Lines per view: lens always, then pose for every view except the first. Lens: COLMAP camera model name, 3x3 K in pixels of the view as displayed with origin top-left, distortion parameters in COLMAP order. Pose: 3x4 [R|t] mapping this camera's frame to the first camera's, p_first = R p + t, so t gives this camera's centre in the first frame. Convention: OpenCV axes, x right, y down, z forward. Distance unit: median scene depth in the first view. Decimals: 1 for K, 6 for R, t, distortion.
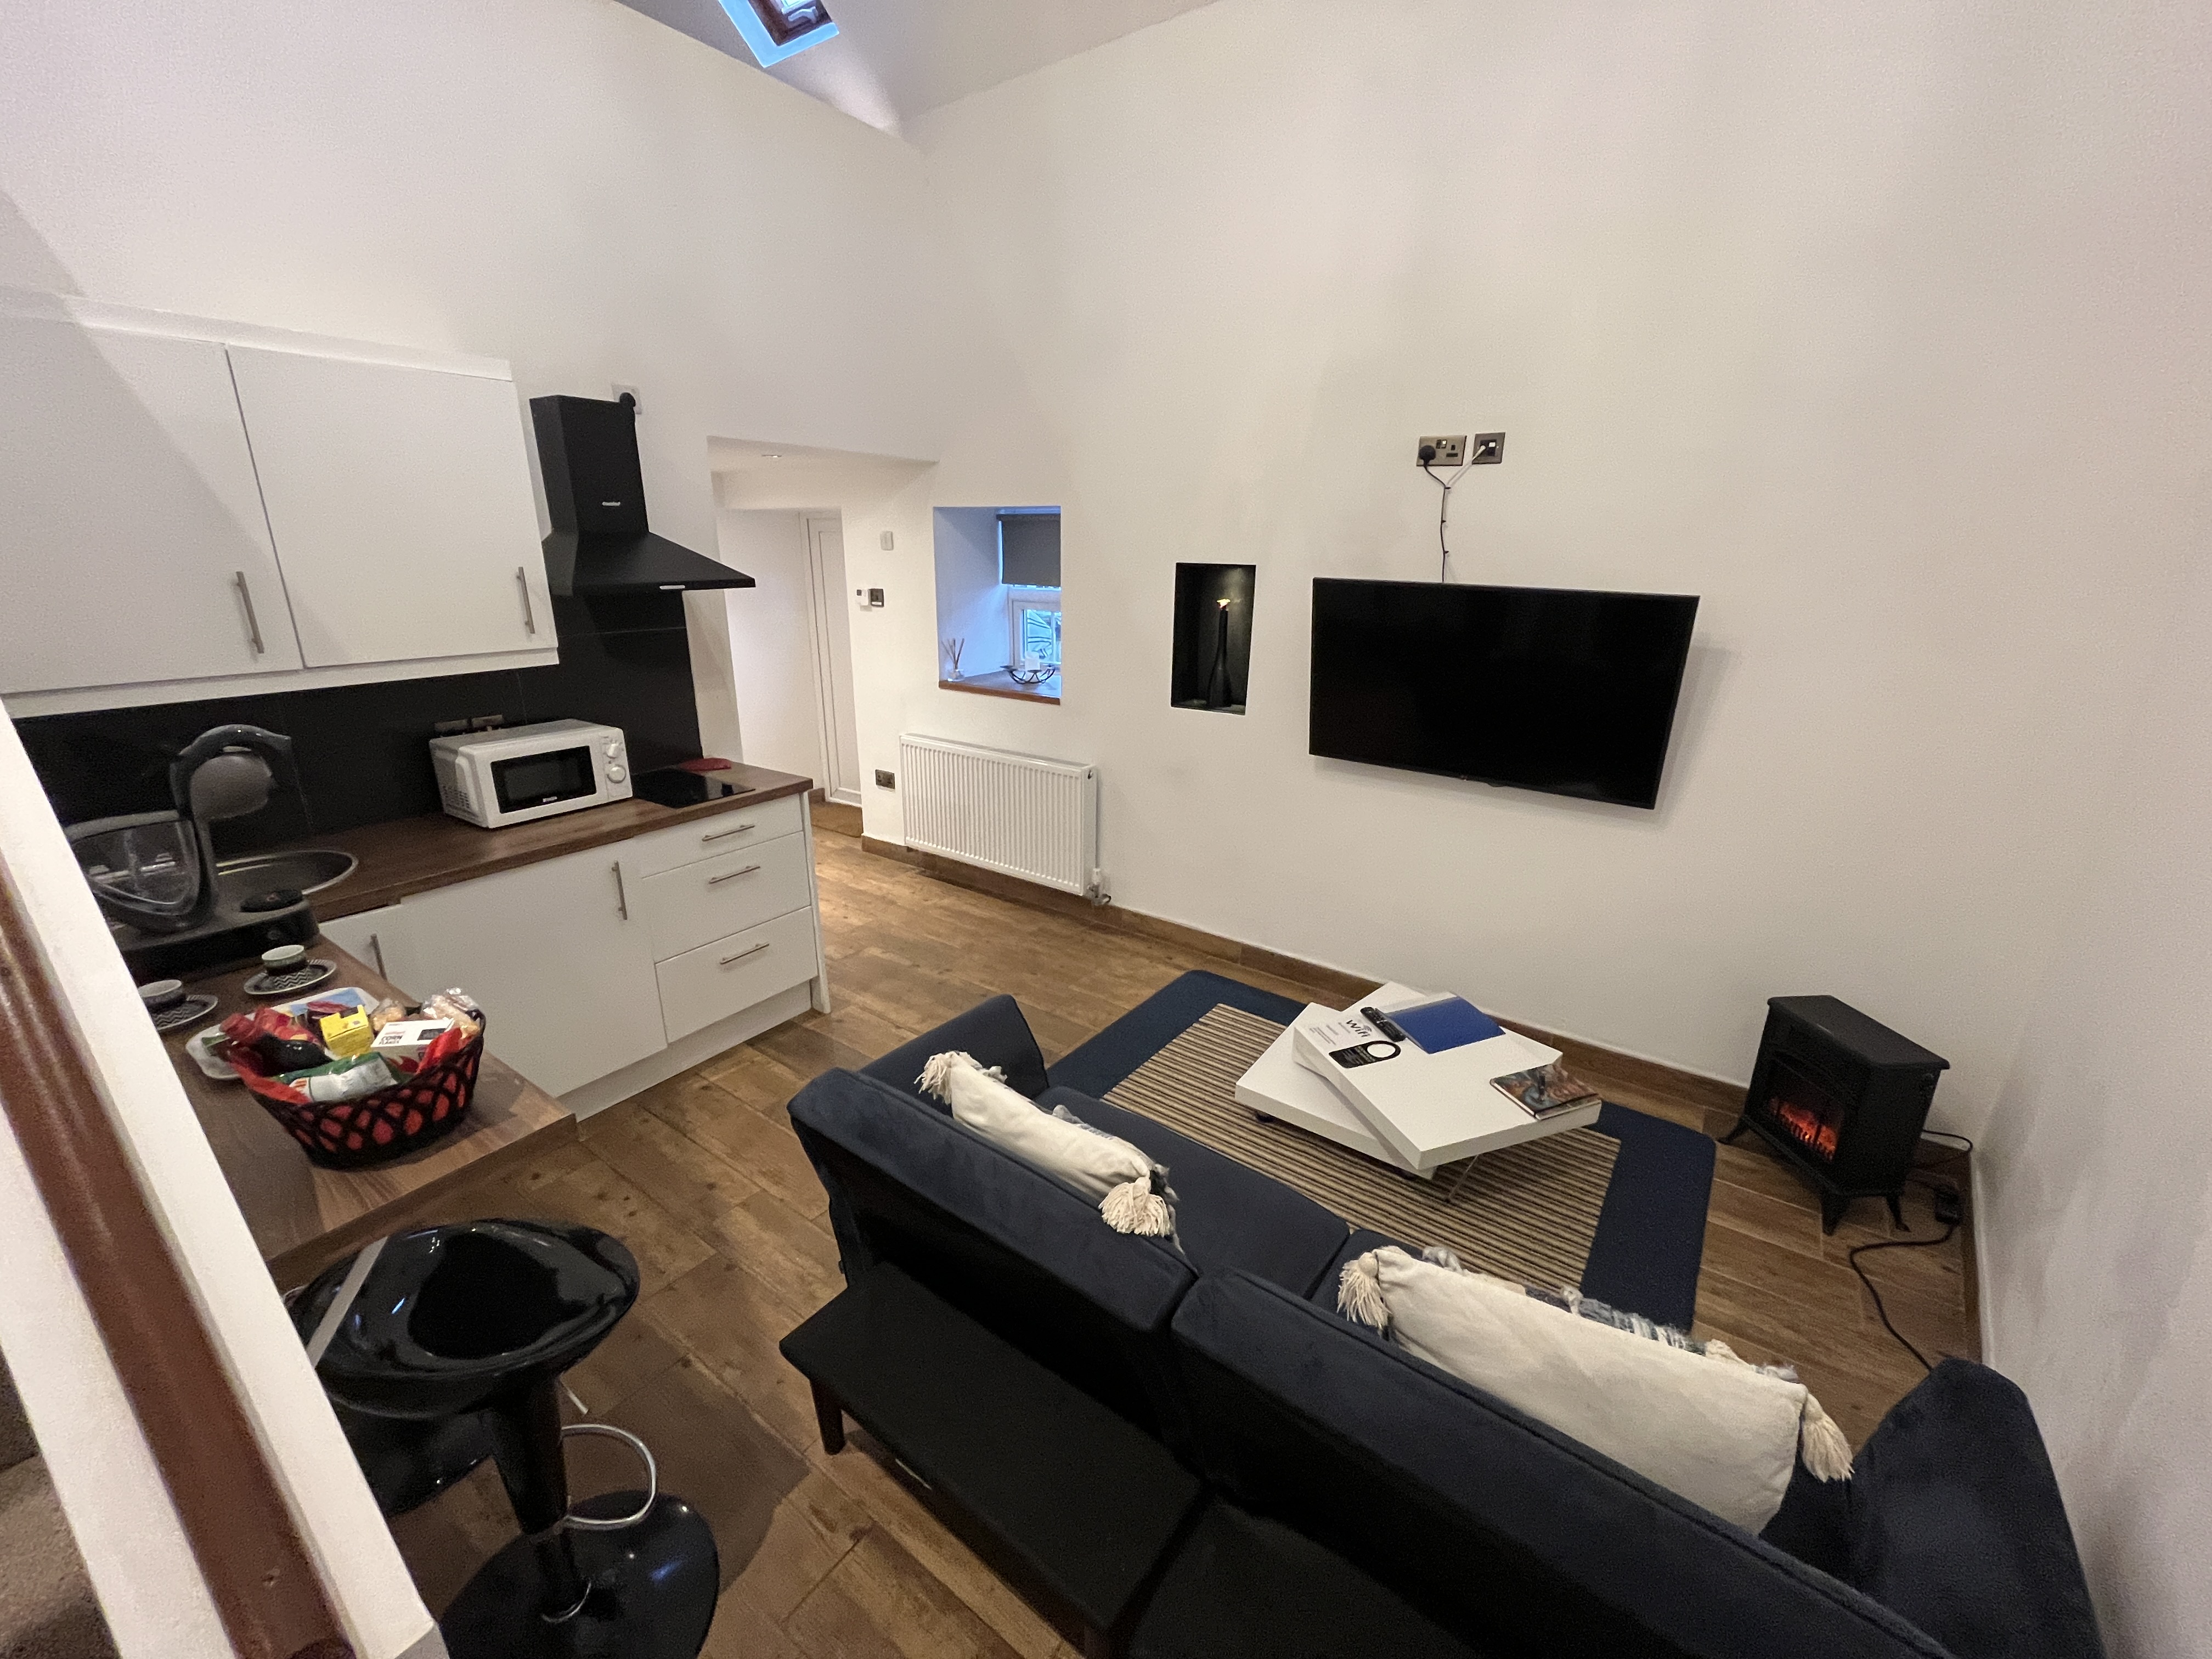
lens RADIAL K [[900.4, 0, 1105.7], [0, 900.4, 828.1], [0, 0, 1]] dist [-0.002655, 0.000102]
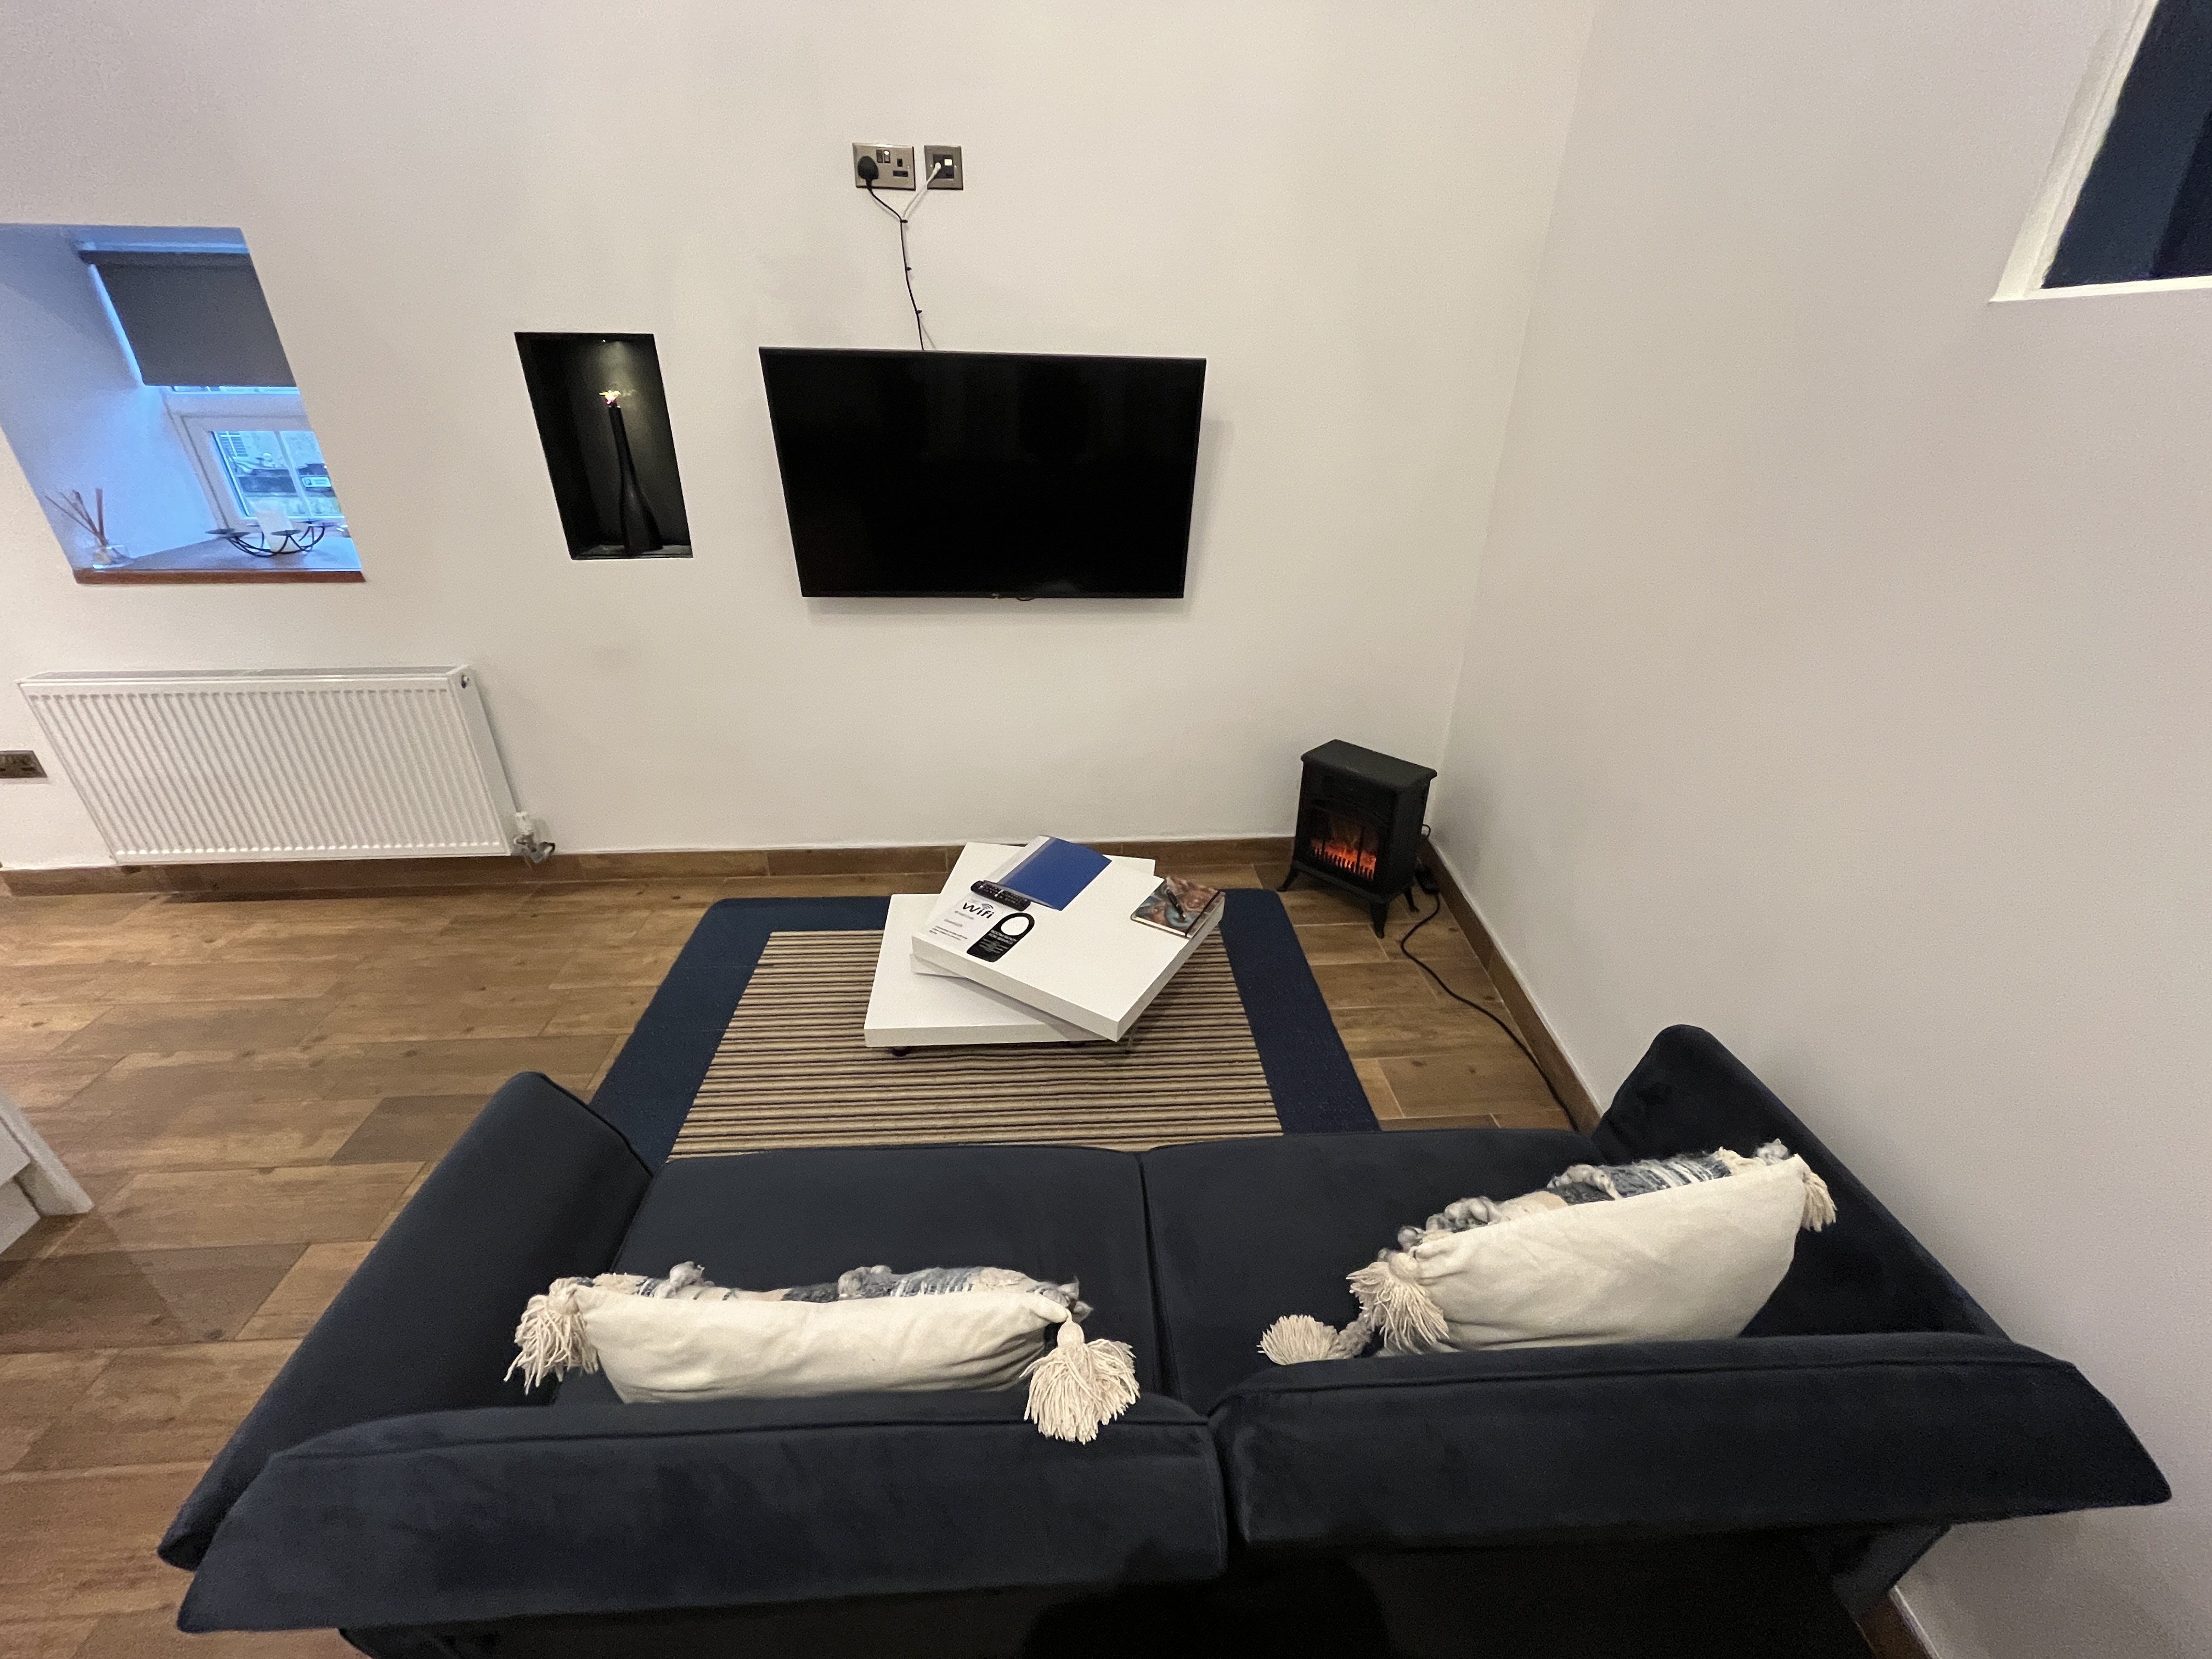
lens RADIAL K [[898.2, 0, 1101.4], [0, 898.2, 827.0], [0, 0, 1]] dist [-0.001226, -0.000158]
pose [[0.770719, -0.298547, 0.562905, -0.076305], [0.194566, 0.951513, 0.238257, -0.029434], [-0.606743, -0.074107, 0.791436, 0.227233]]
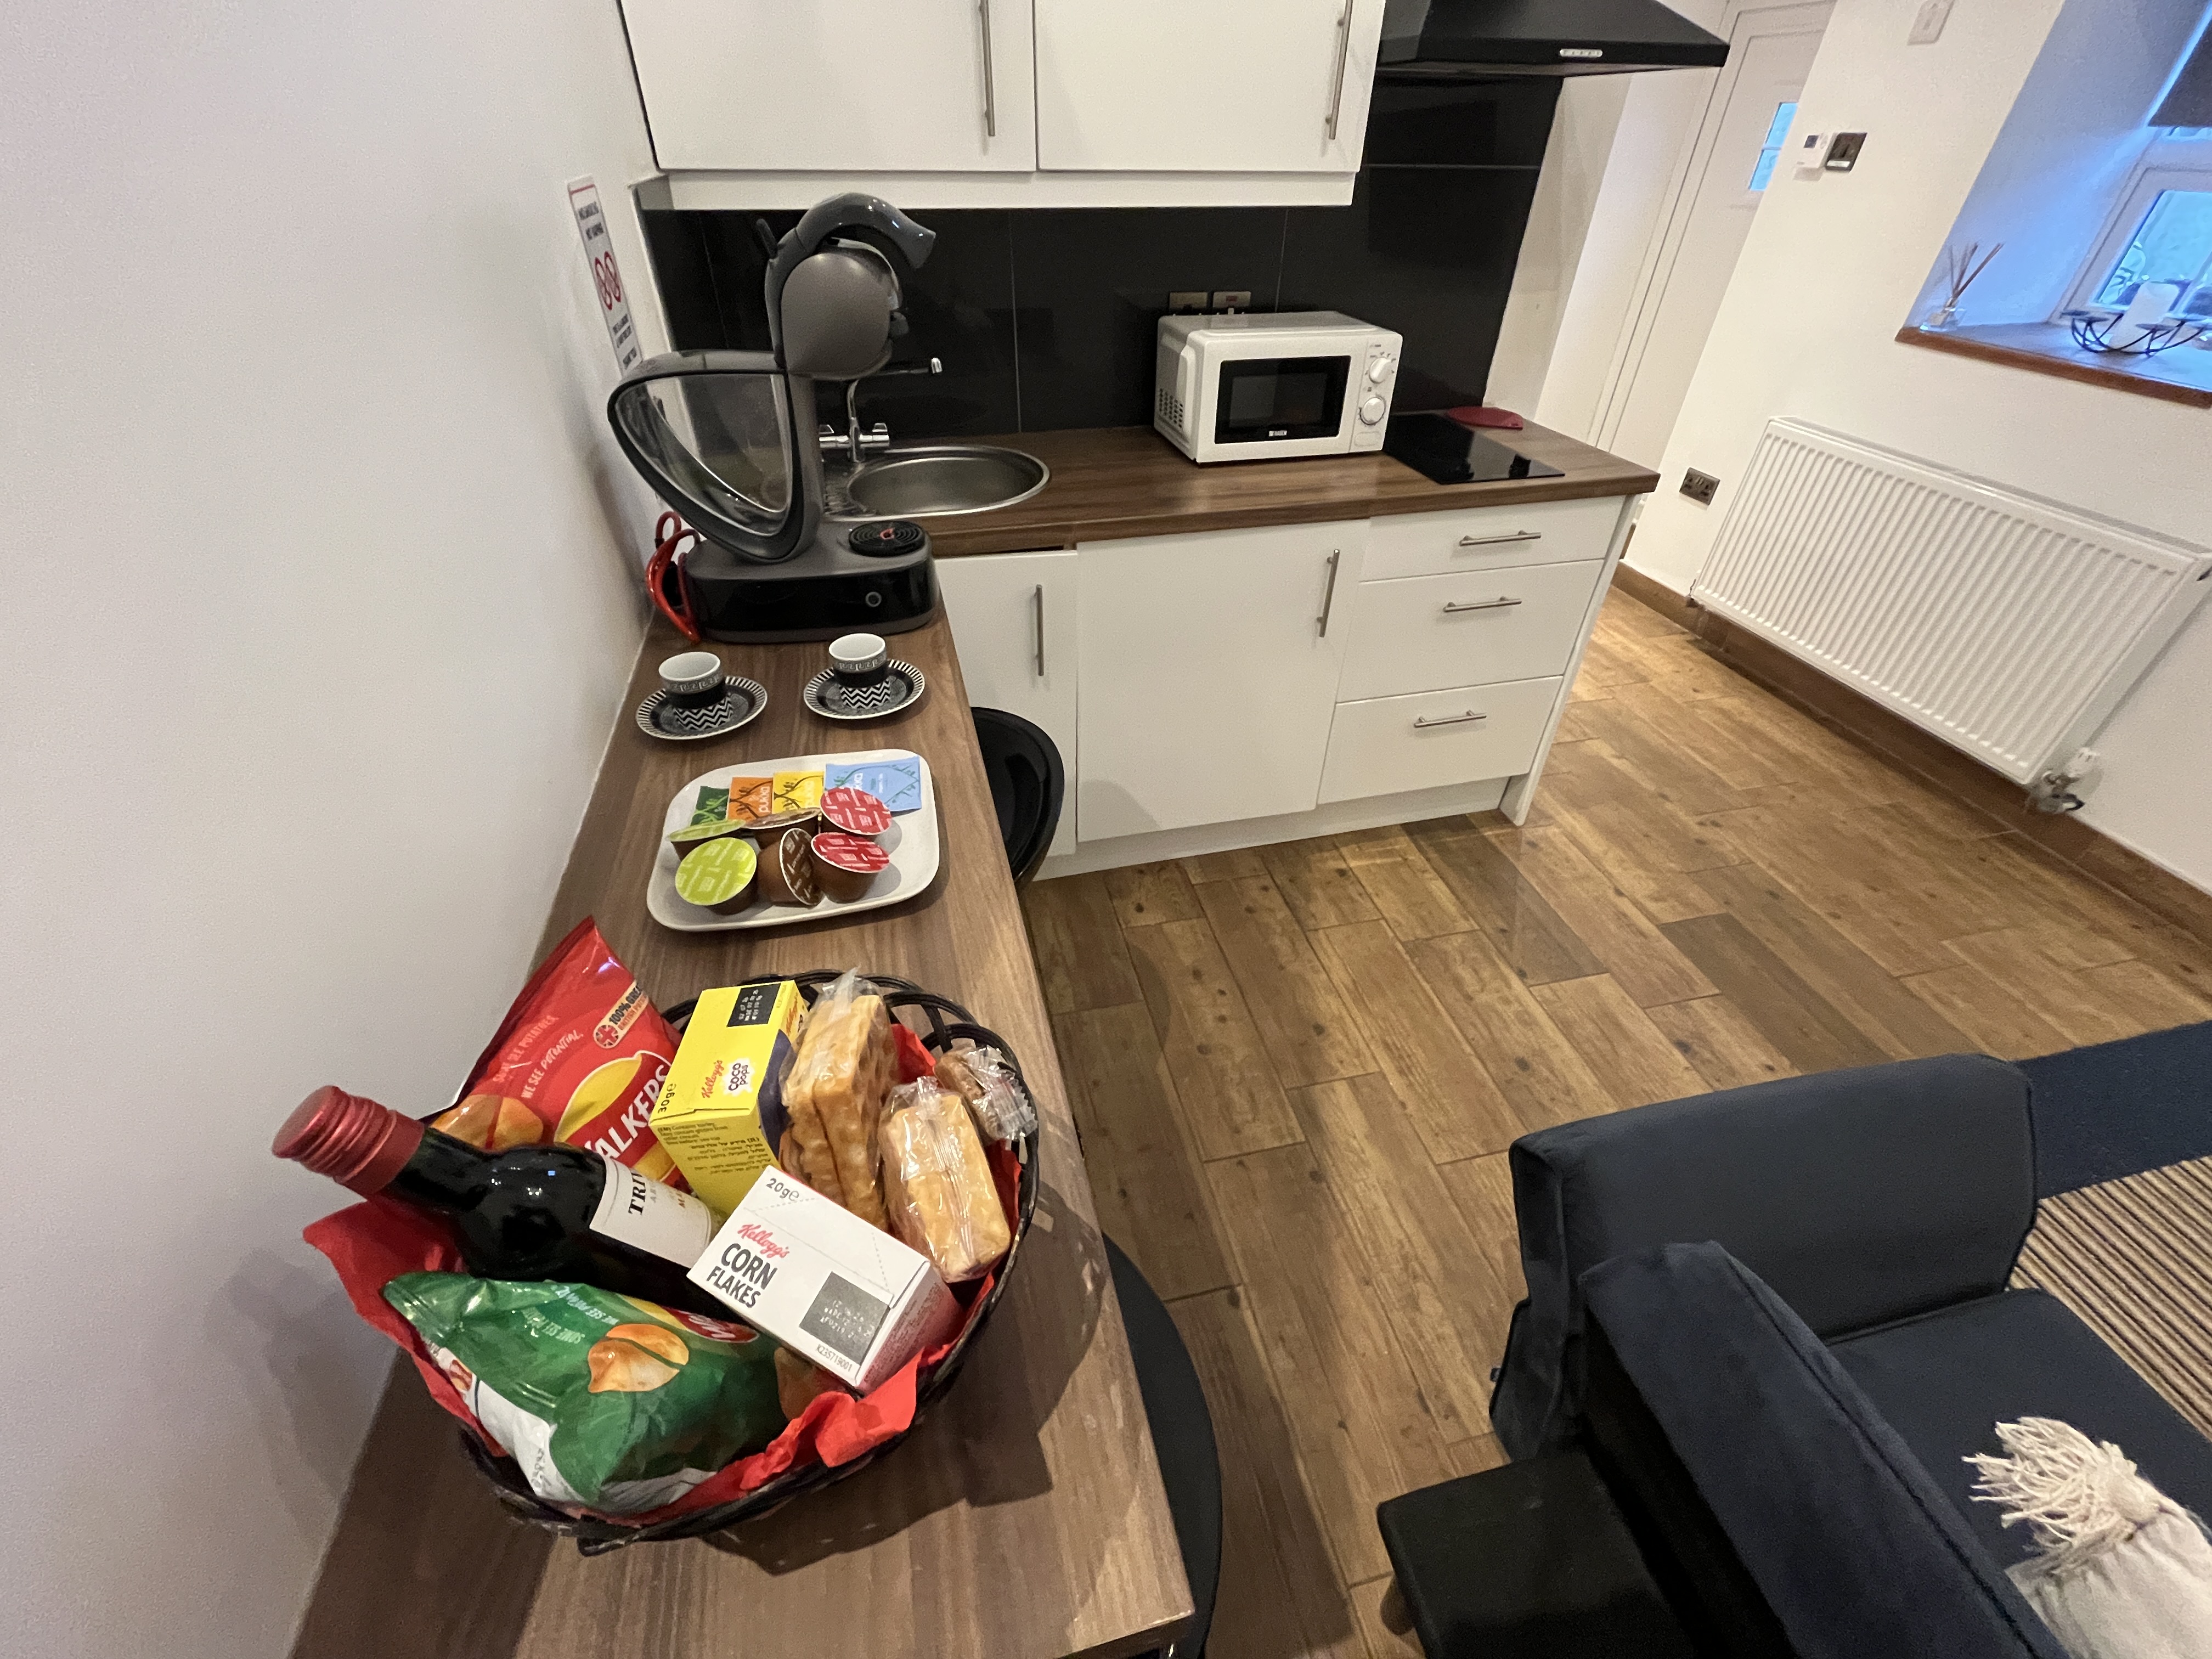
lens RADIAL K [[900.4, 0, 1105.7], [0, 900.4, 828.1], [0, 0, 1]] dist [-0.002655, 0.000102]
pose [[0.751643, 0.406400, -0.519492, -0.201201], [-0.204787, 0.892492, 0.401897, -0.010586], [0.626973, -0.195698, 0.754060, 0.288547]]
